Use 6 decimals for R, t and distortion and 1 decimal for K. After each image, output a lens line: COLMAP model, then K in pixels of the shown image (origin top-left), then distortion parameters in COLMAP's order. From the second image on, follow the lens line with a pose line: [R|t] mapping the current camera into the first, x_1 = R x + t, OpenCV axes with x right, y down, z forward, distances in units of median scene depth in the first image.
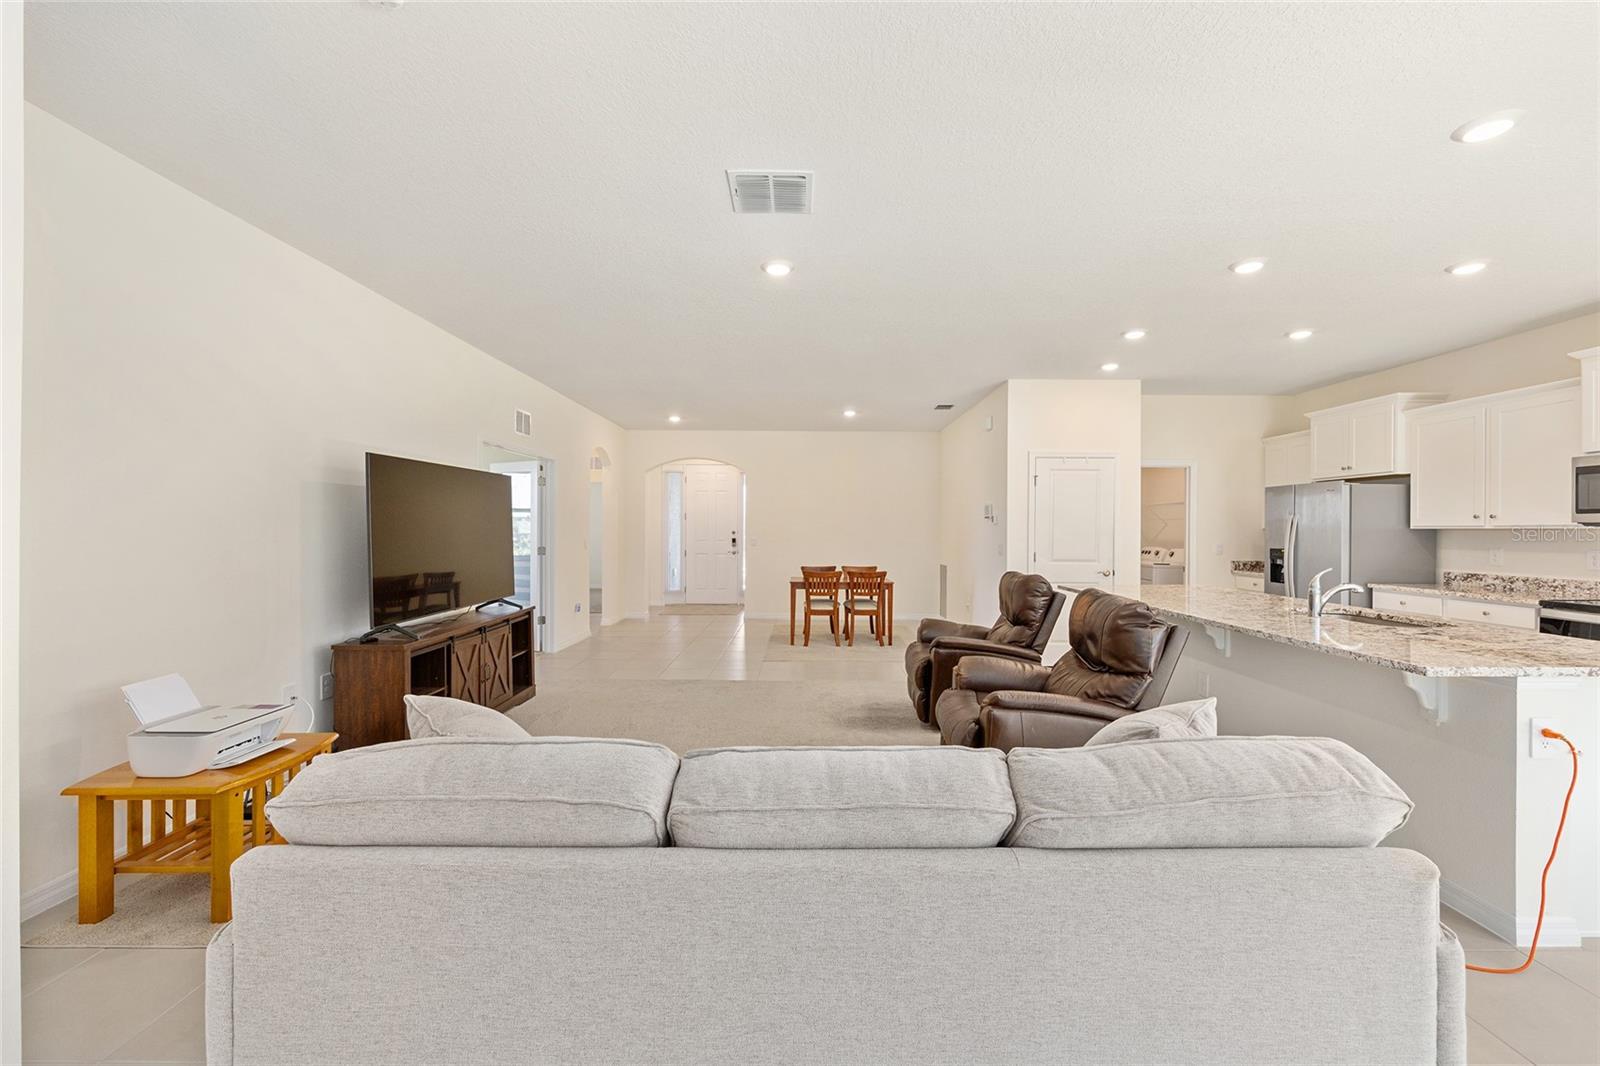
lens RADIAL K [[647.6, 0, 803.8], [0, 647.6, 530.9], [0, 0, 1]] dist [-0.000839, 0.000272]
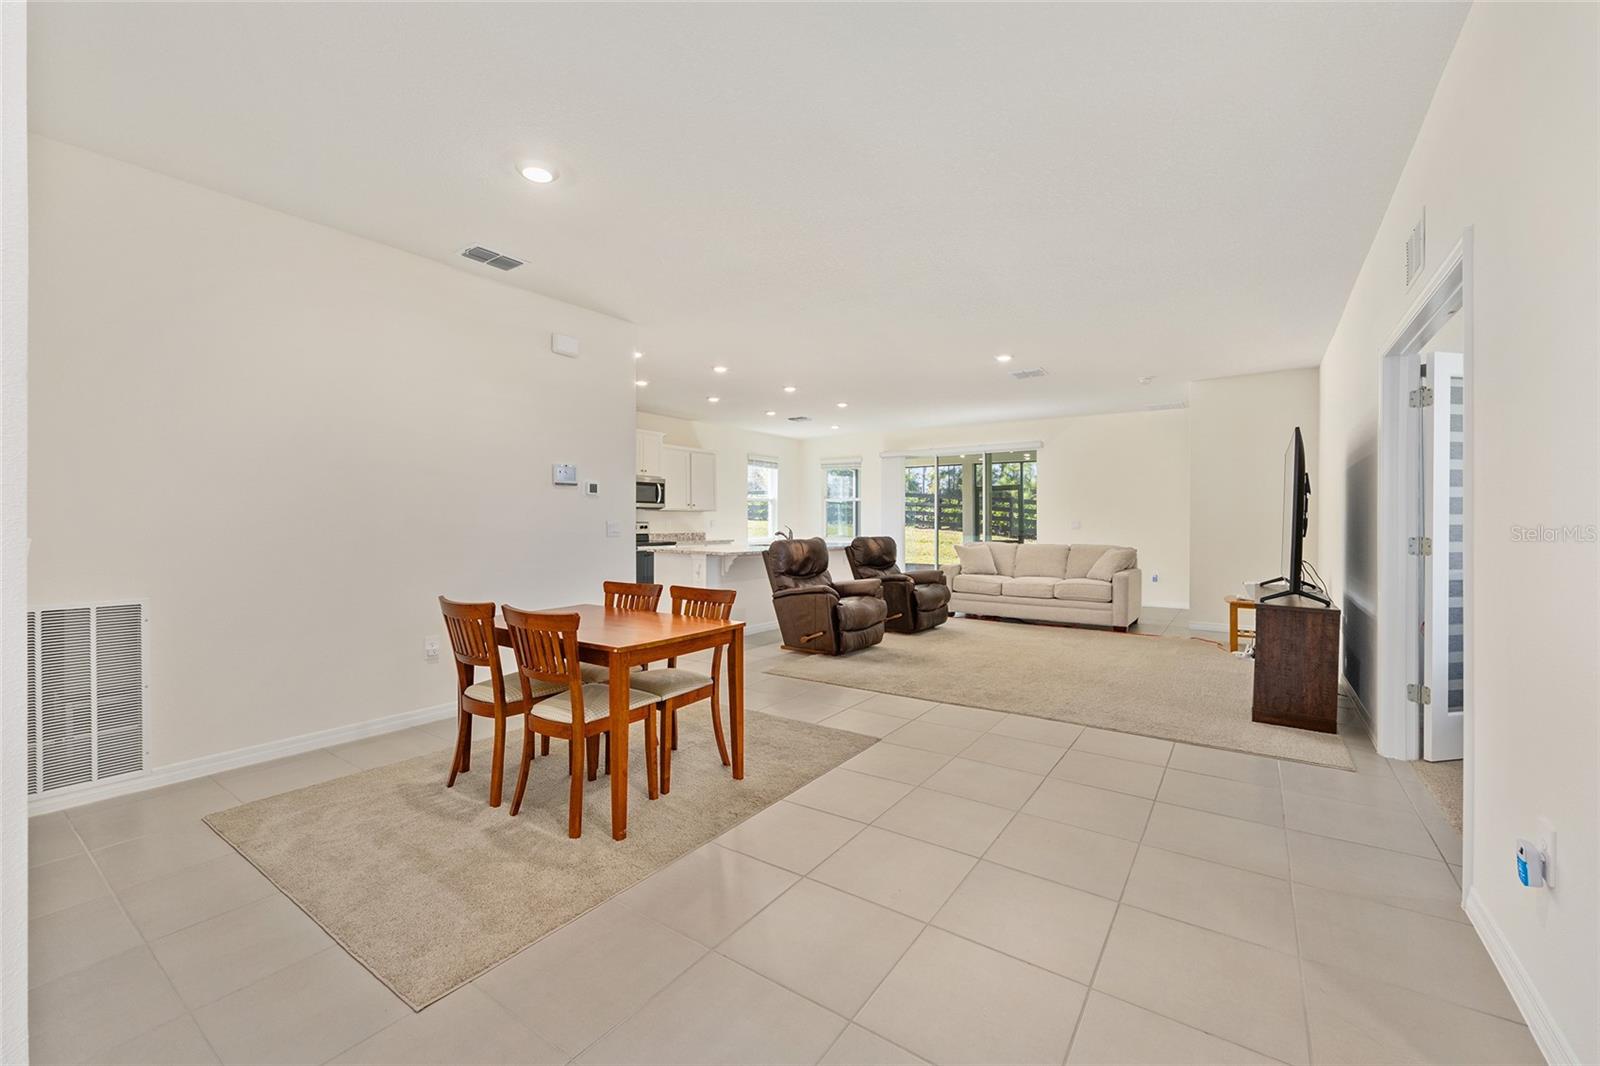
lens RADIAL K [[644.9, 0, 805.0], [0, 644.9, 522.7], [0, 0, 1]] dist [-0.000244, 0.000072]
pose [[-0.822947, -0.007584, 0.568068, -0.431231], [-0.004734, 0.999968, 0.006493, 0.020017], [-0.568099, 0.002654, -0.822956, 2.015324]]
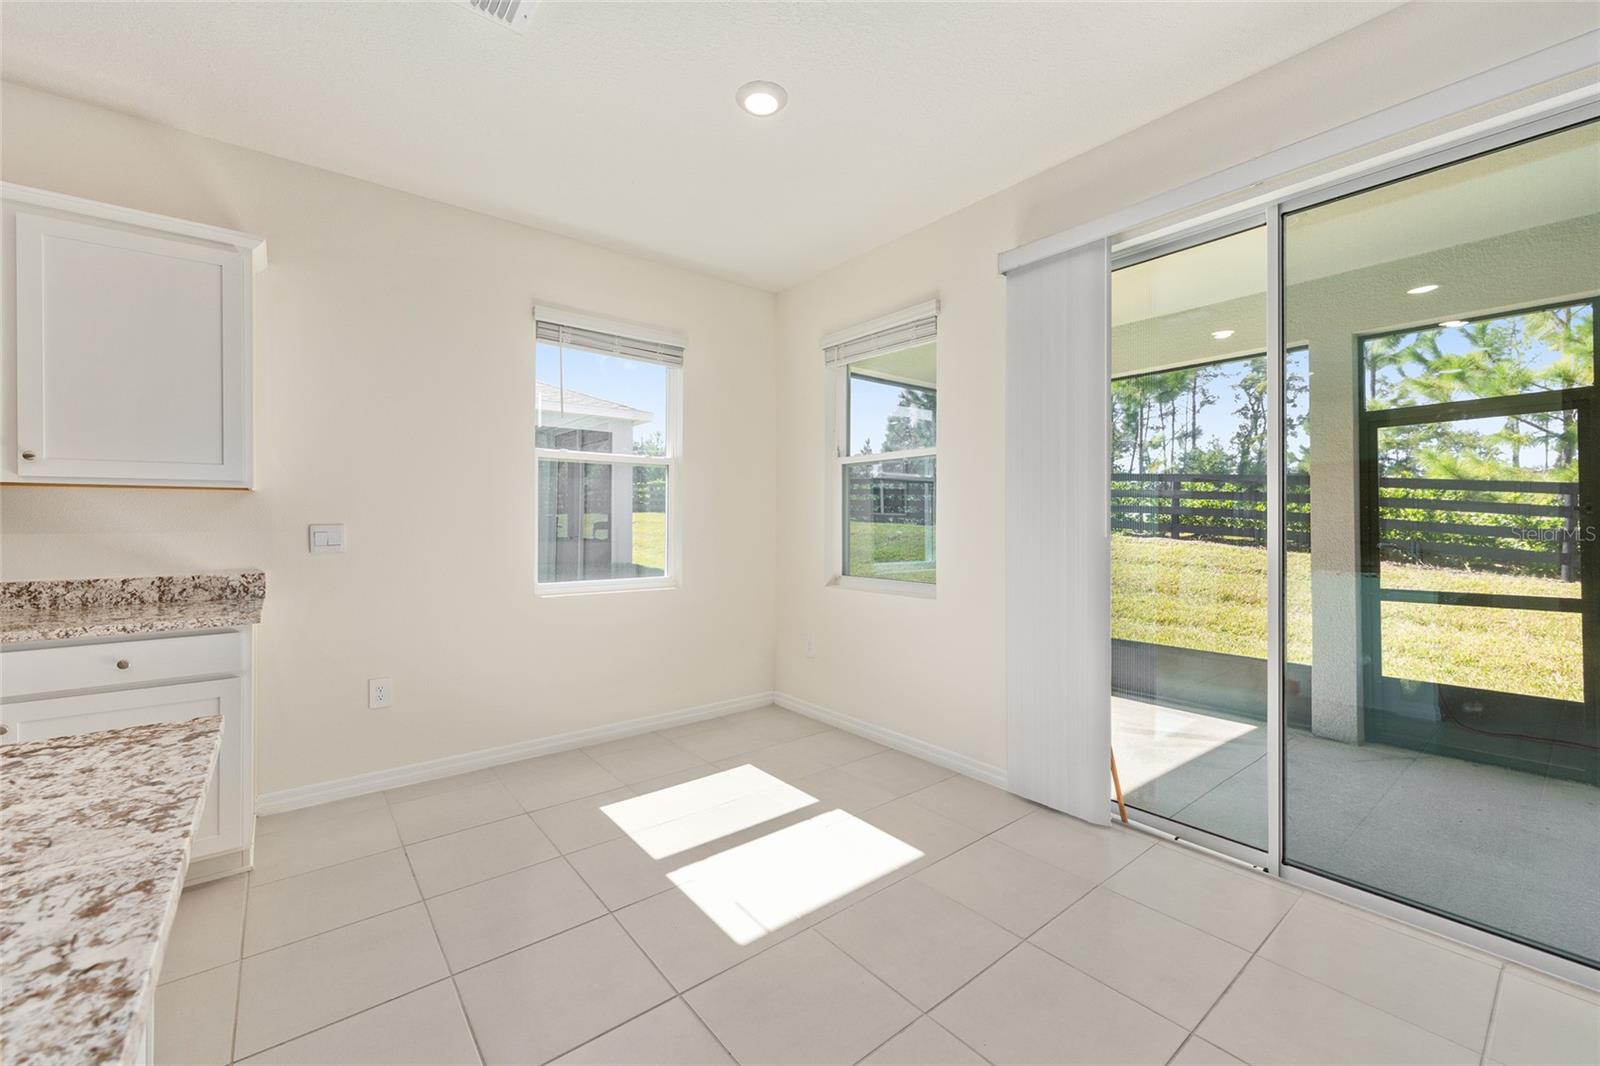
lens RADIAL K [[644.9, 0, 805.0], [0, 644.9, 522.7], [0, 0, 1]] dist [-0.000244, 0.000072]
pose [[-0.630874, -0.004898, 0.775870, 0.346424], [-0.001447, 0.999986, 0.005136, 0.021615], [-0.775884, 0.002118, -0.630872, 0.412112]]
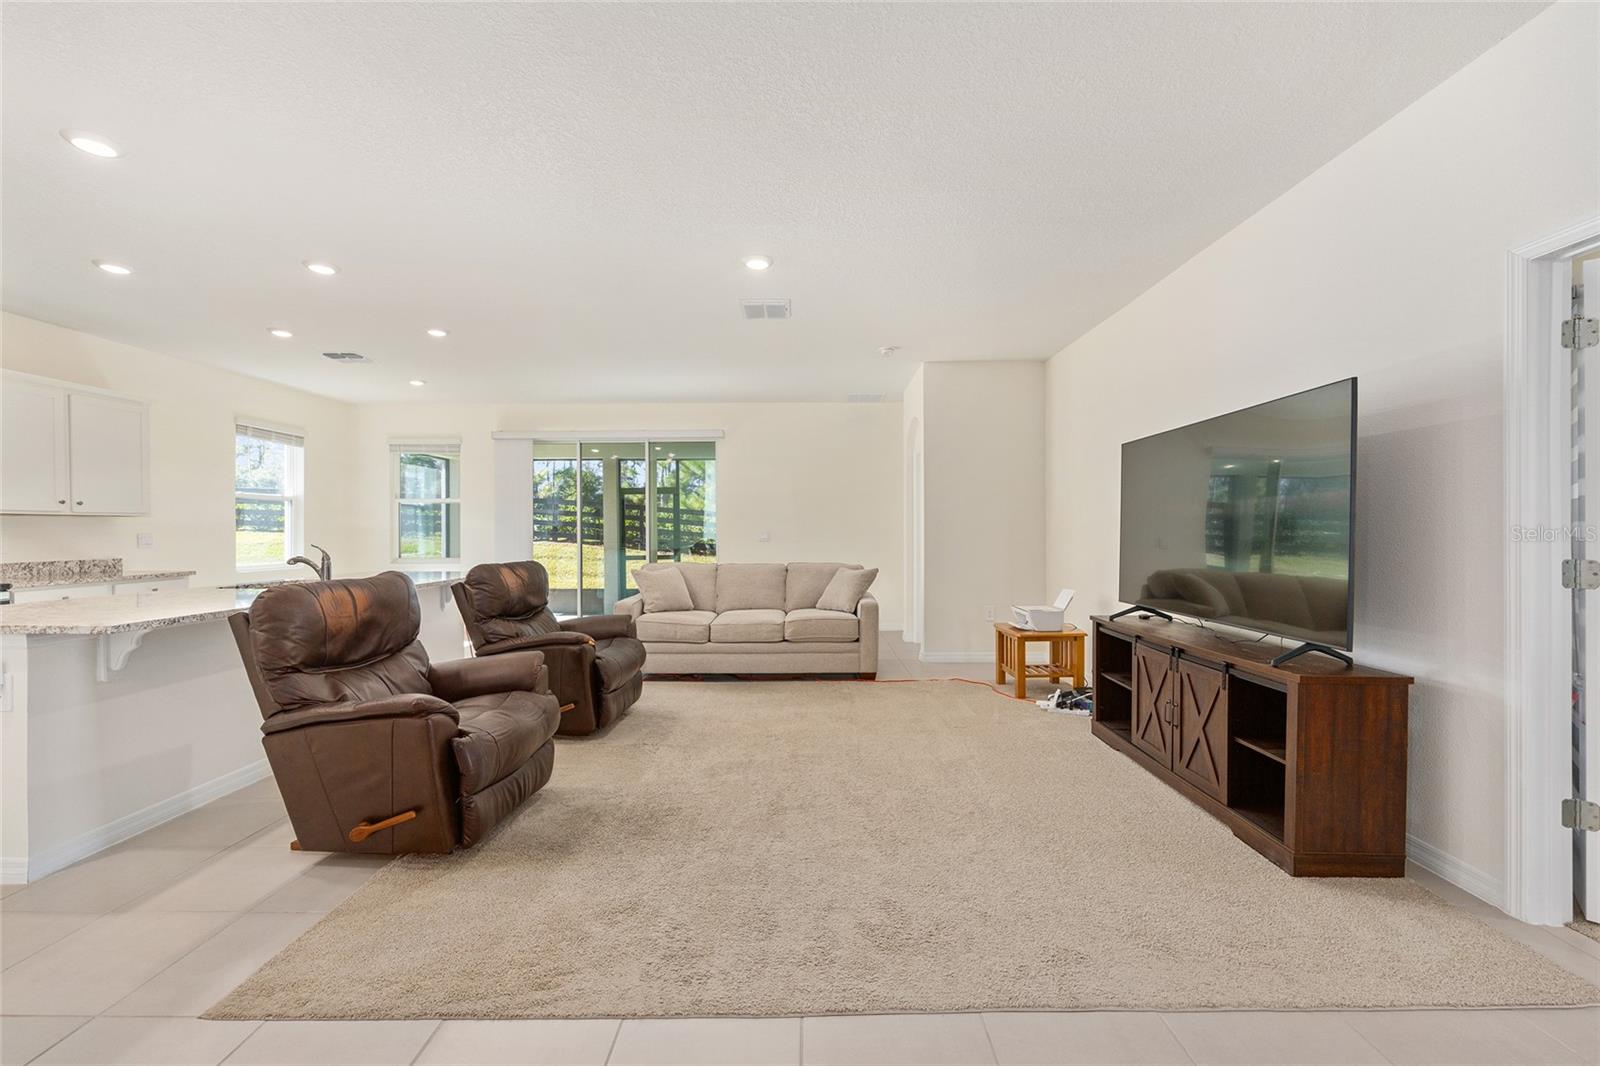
lens RADIAL K [[652.5, 0, 805.5], [0, 652.5, 529.1], [0, 0, 1]] dist [-0.005070, 0.000414]
pose [[-0.999998, -0.001169, 0.001748, -0.086951], [-0.001169, 0.999999, -0.000019, 0.017557], [-0.001748, -0.000021, -0.999998, 1.520069]]
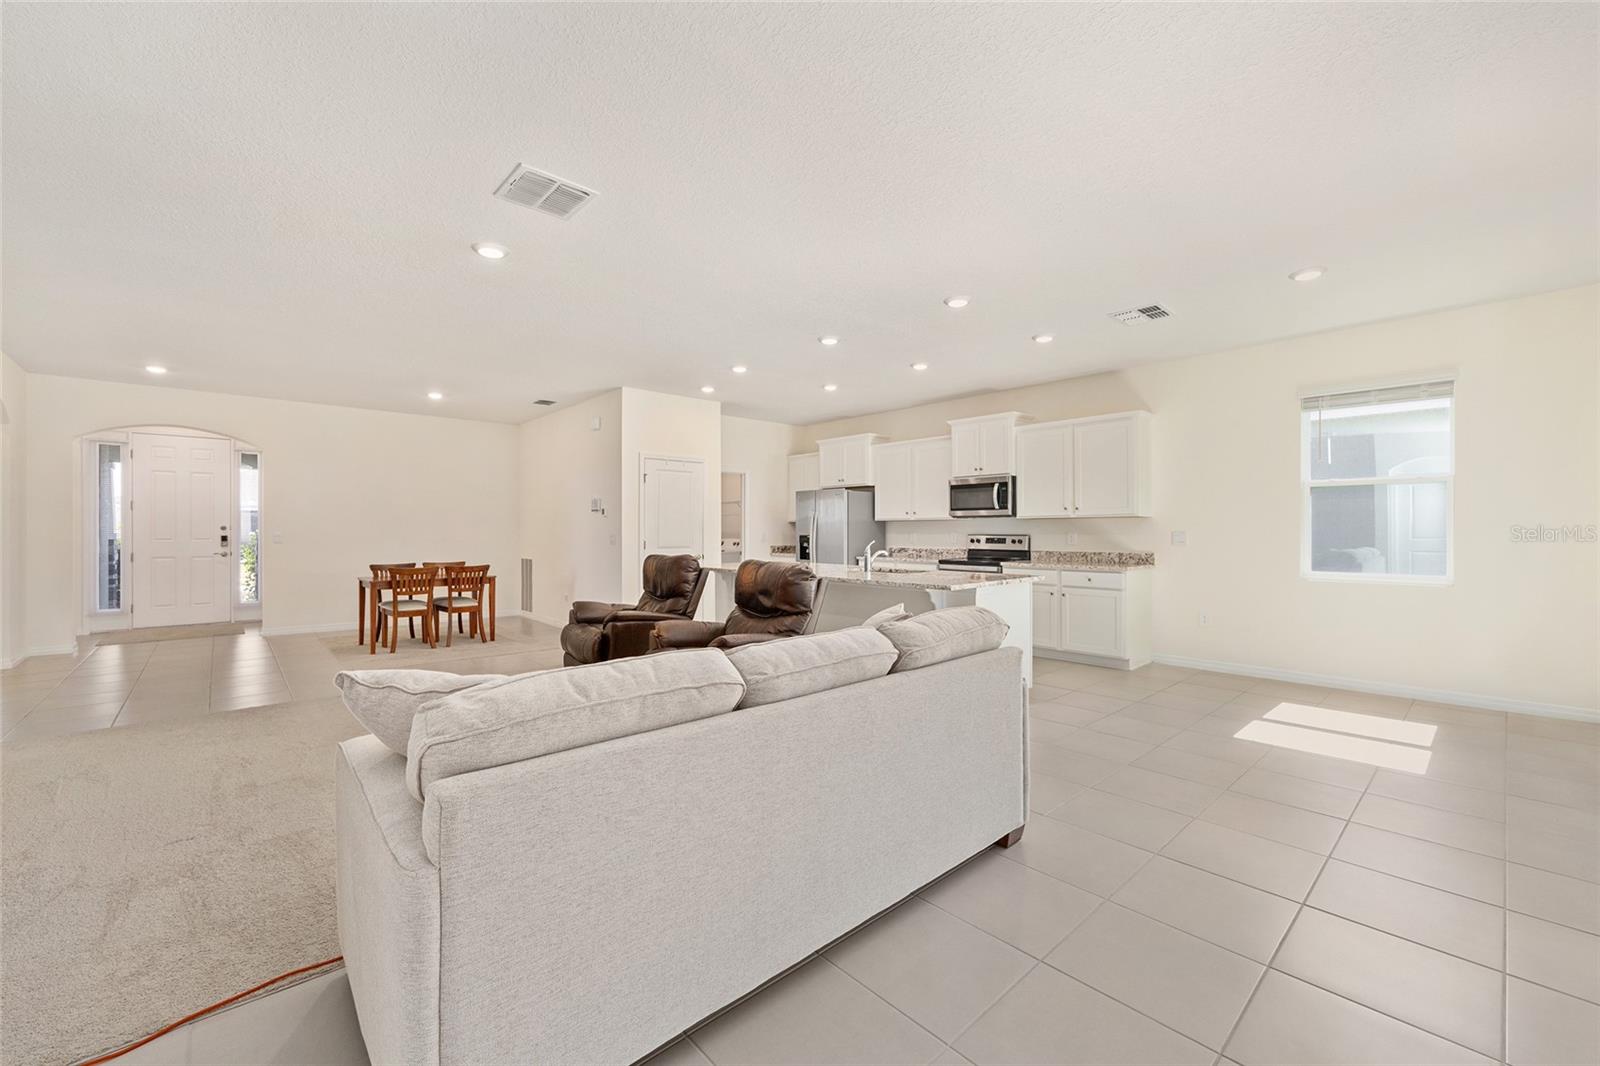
lens RADIAL K [[641.9, 0, 802.3], [0, 641.9, 532.0], [0, 0, 1]] dist [0.000272, 0.000302]
pose [[0.741339, -0.005871, 0.671105, -0.258313], [0.005451, 0.999981, 0.002727, 0.020293], [-0.671109, 0.001636, 0.741357, -0.038831]]
